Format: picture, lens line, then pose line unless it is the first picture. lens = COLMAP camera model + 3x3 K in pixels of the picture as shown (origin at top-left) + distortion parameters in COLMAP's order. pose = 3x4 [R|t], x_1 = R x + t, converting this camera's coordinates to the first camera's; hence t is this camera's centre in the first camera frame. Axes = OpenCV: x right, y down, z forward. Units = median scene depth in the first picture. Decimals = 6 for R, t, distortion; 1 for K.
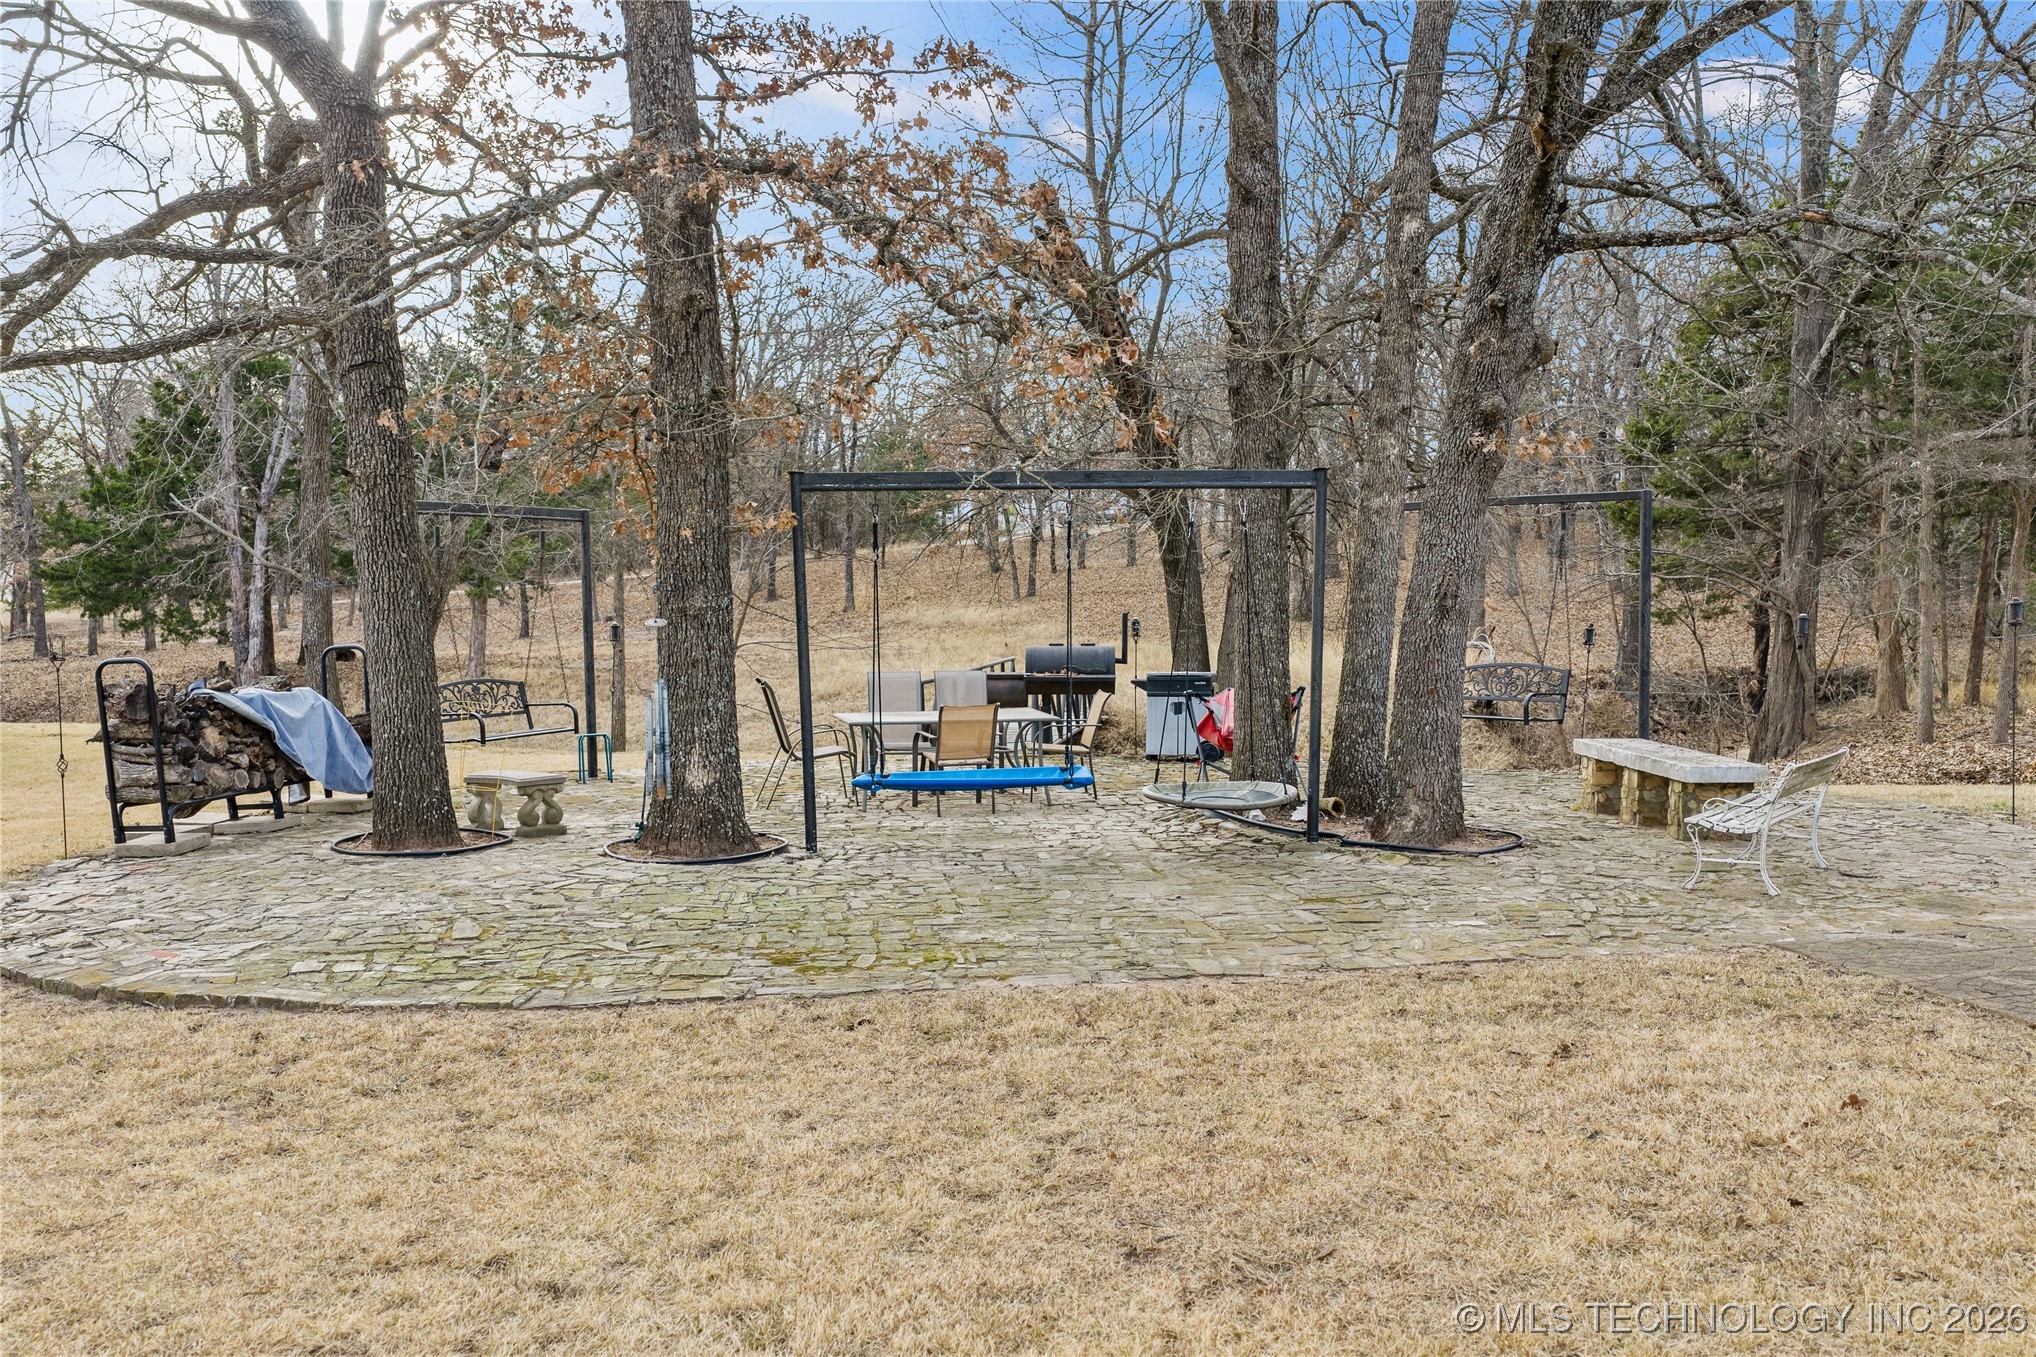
lens RADIAL K [[1617.8, 0, 1023.9], [0, 1617.8, 663.6], [0, 0, 1]] dist [0.025974, -0.006375]
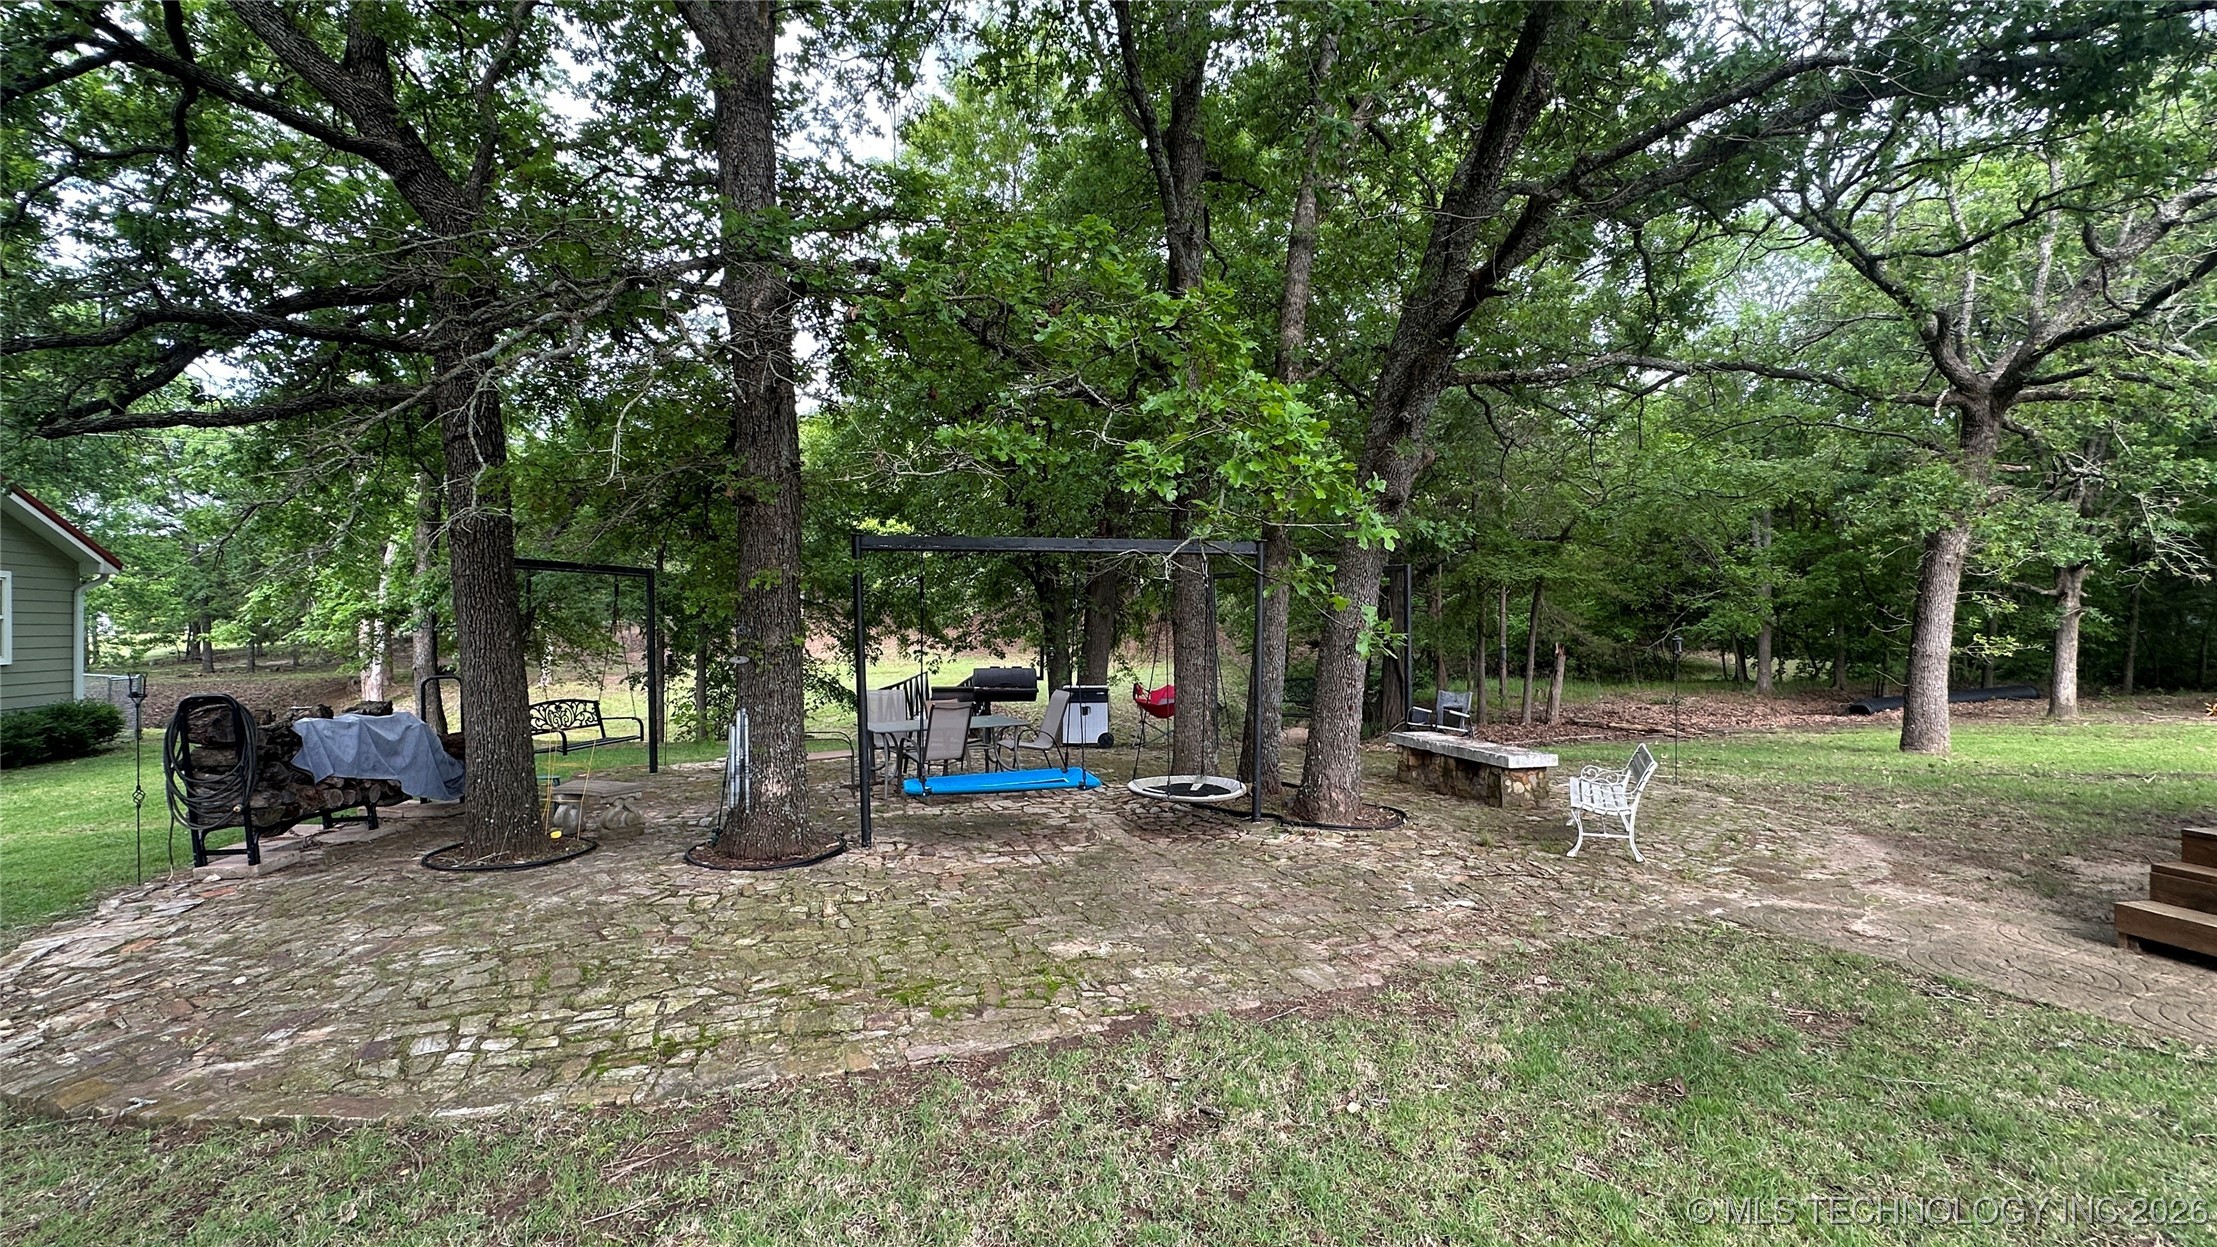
lens RADIAL K [[950.1, 0, 1108.5], [0, 950.1, 623.5], [0, 0, 1]] dist [-0.000244, 0.000089]
pose [[0.978011, 0.003539, 0.208524, -0.099447], [0.007239, 0.998678, -0.050899, -0.012160], [-0.208428, 0.051289, 0.976692, 0.250207]]
